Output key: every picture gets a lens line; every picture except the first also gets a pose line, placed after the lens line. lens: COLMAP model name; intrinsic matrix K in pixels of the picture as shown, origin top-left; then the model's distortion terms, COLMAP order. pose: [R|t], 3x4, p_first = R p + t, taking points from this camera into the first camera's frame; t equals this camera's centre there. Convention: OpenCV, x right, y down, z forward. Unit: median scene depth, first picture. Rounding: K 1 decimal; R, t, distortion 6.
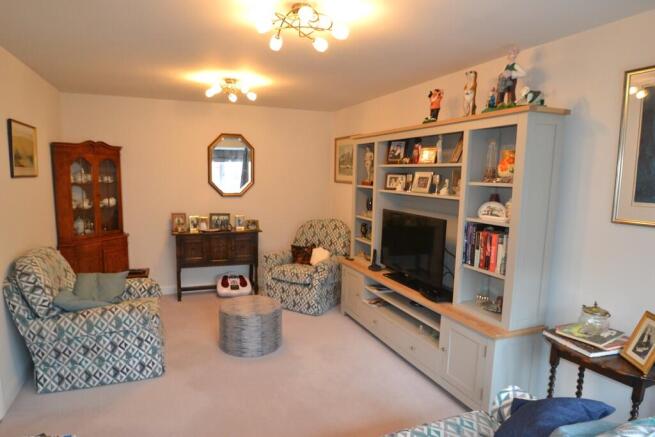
lens RADIAL K [[398.4, 0, 327.5], [0, 398.4, 218.5], [0, 0, 1]] dist [-0.000097, 0.000092]
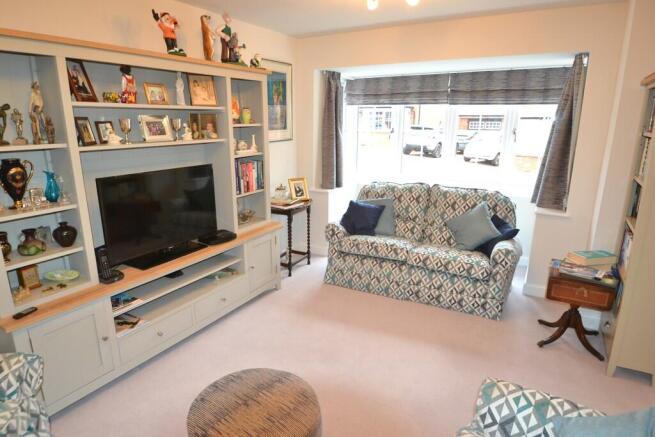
lens RADIAL K [[398.4, 0, 327.5], [0, 398.4, 218.5], [0, 0, 1]] dist [-0.000097, 0.000092]
pose [[-0.618322, -0.211570, 0.756912, -0.672448], [0.076164, 0.942420, 0.325642, -0.170131], [-0.782225, 0.259001, -0.566606, 1.358093]]
